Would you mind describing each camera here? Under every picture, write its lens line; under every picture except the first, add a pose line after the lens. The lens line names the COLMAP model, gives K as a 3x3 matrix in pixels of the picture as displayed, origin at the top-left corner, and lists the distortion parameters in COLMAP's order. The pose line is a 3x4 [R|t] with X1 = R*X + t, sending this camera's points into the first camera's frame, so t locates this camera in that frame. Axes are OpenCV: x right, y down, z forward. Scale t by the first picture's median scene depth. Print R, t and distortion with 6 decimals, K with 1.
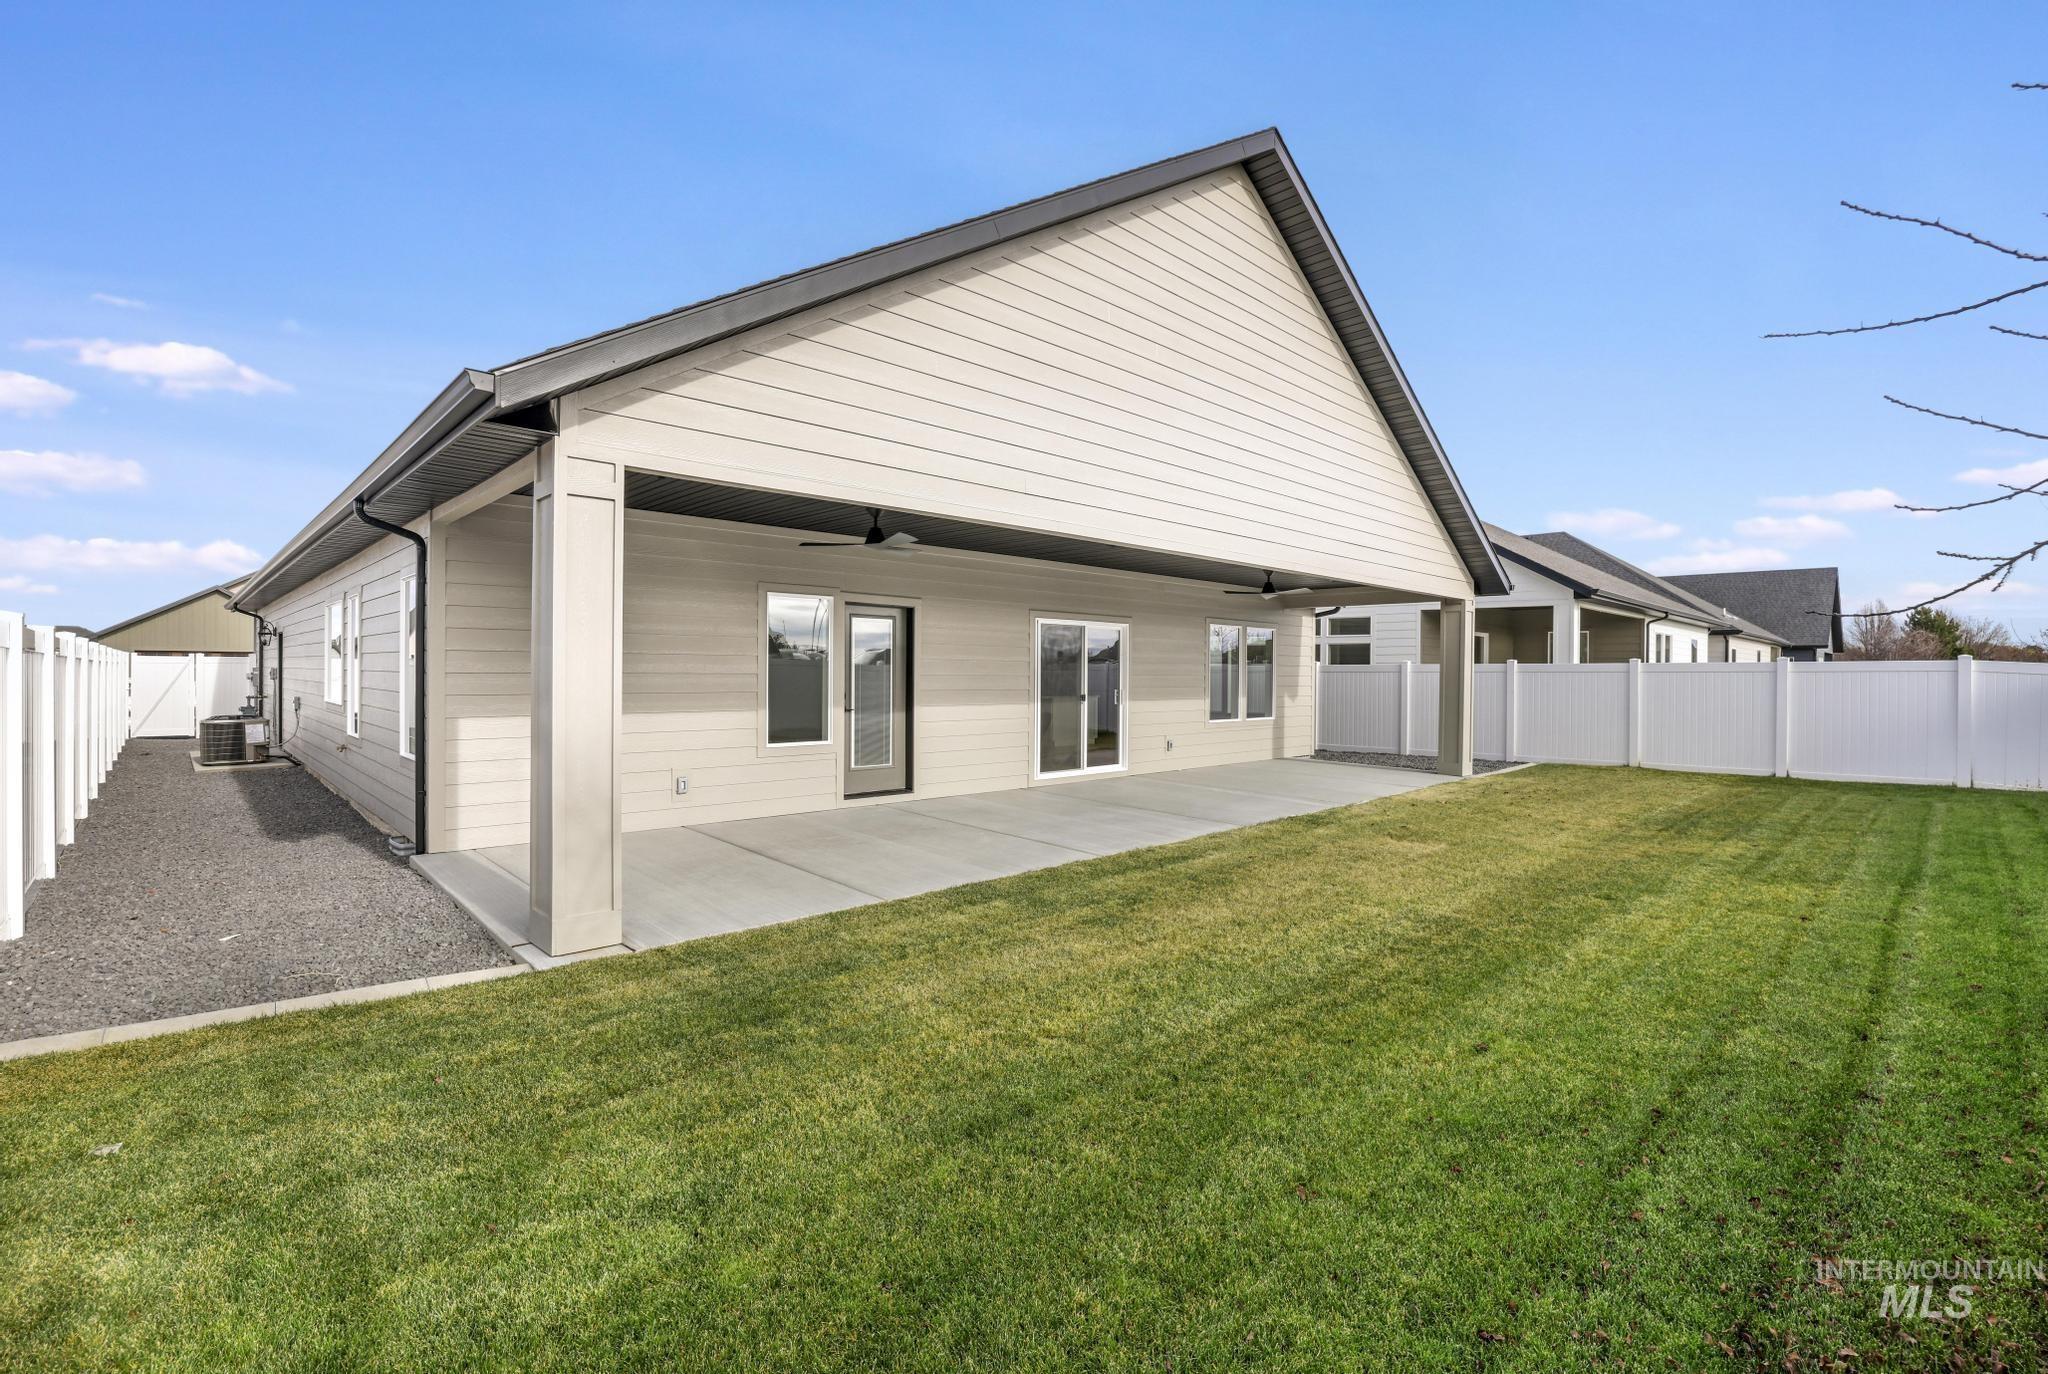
lens RADIAL K [[909.8, 0, 1028.4], [0, 909.8, 674.2], [0, 0, 1]] dist [-0.000982, 0.000013]
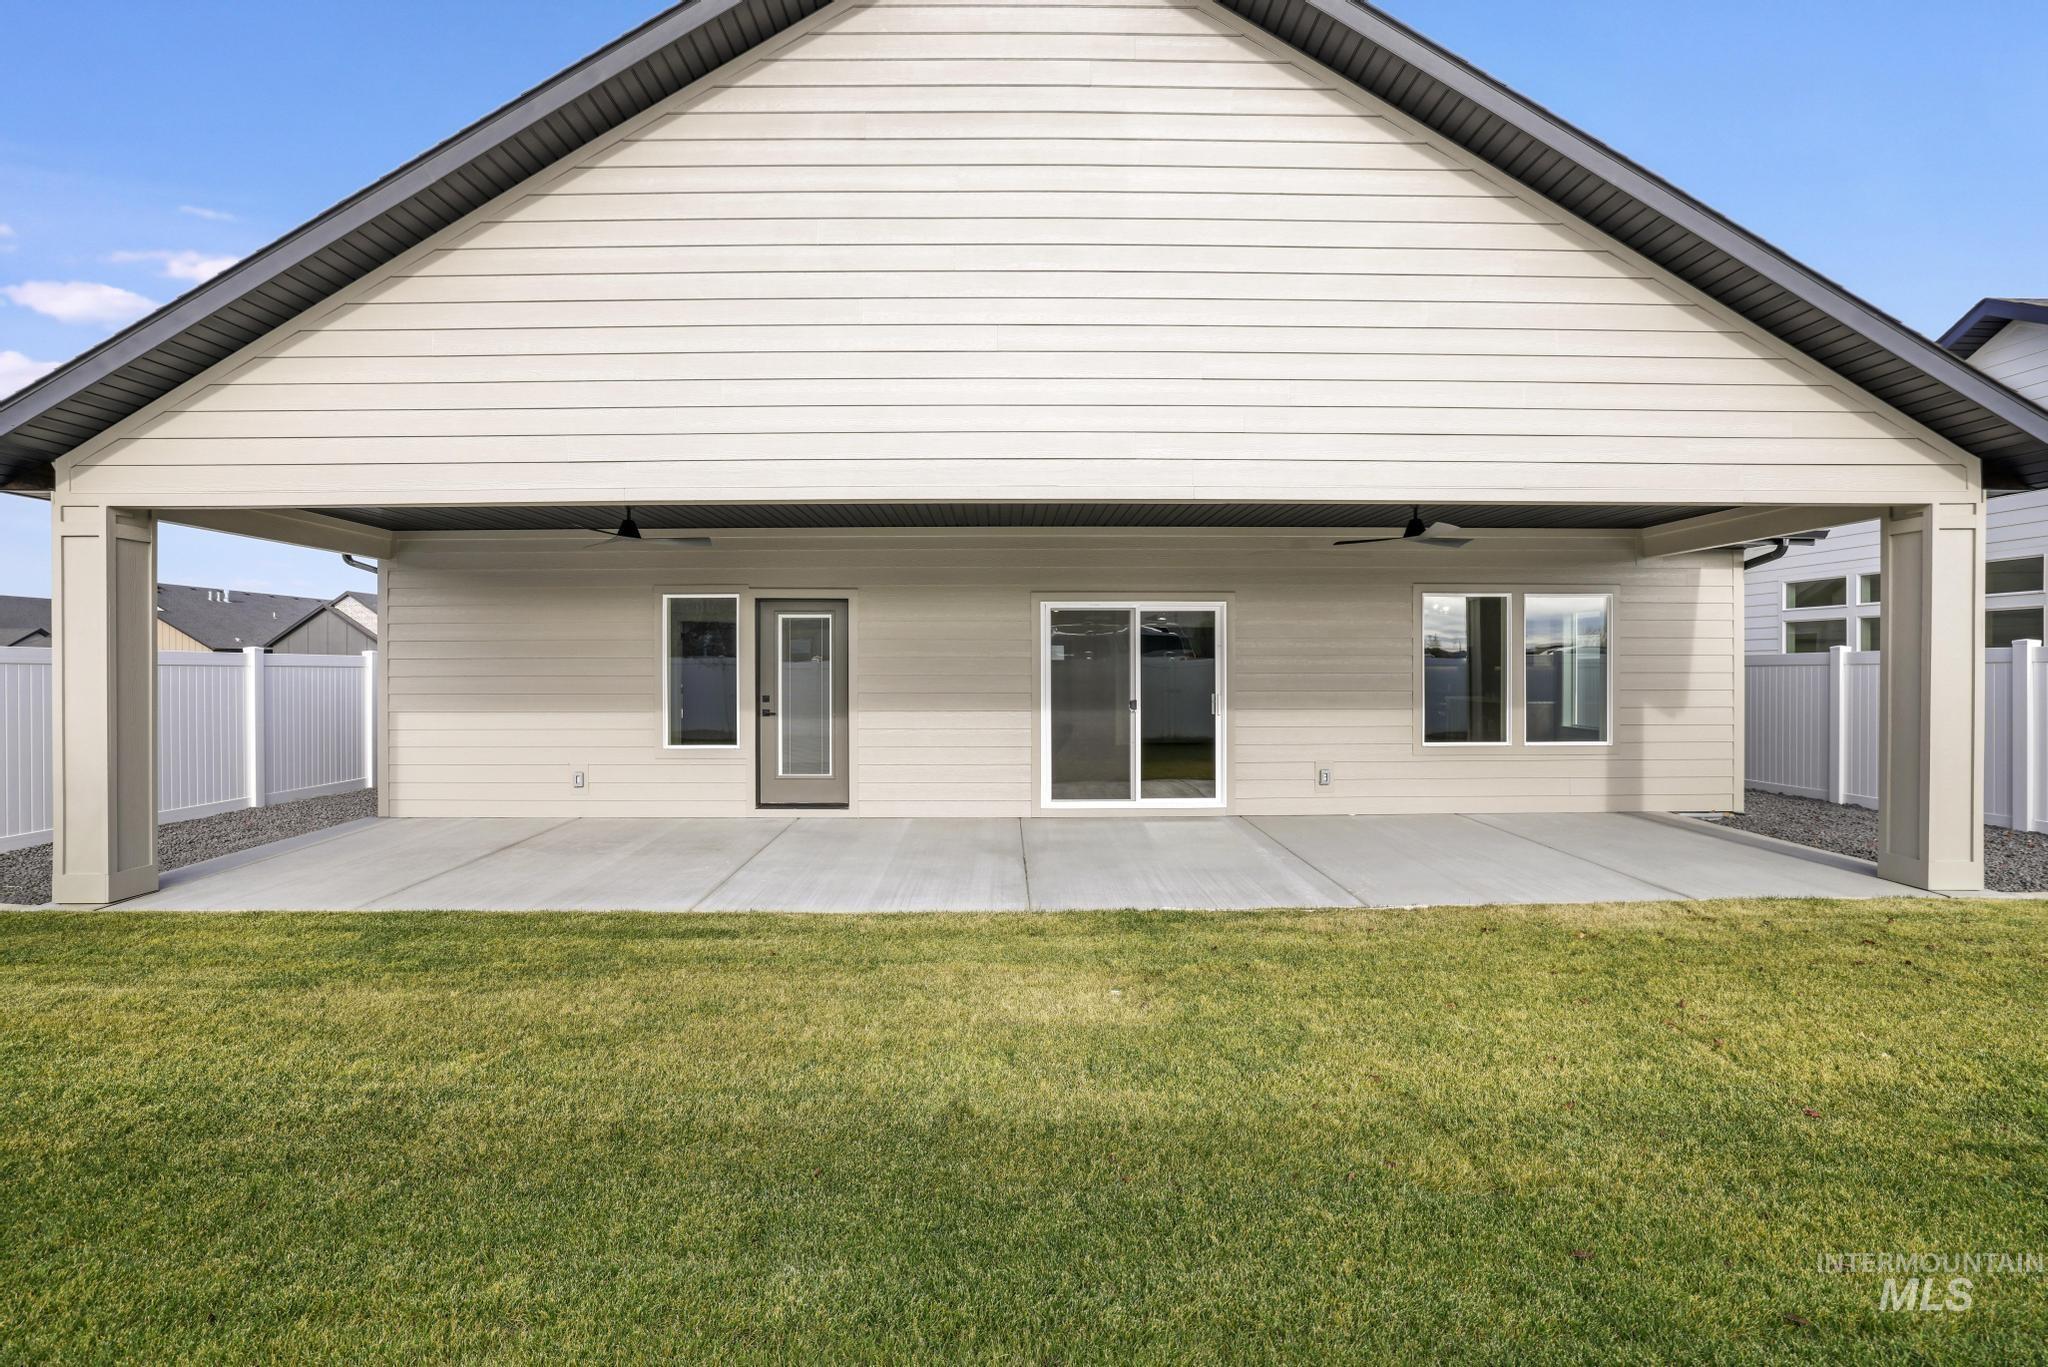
lens RADIAL K [[901.7, 0, 1005.2], [0, 901.7, 673.8], [0, 0, 1]] dist [-0.049102, 0.018198]
pose [[0.723985, -0.003265, -0.689808, 0.504313], [0.006705, 0.999975, 0.002304, -0.001893], [0.689783, -0.006294, 0.723989, 0.405198]]
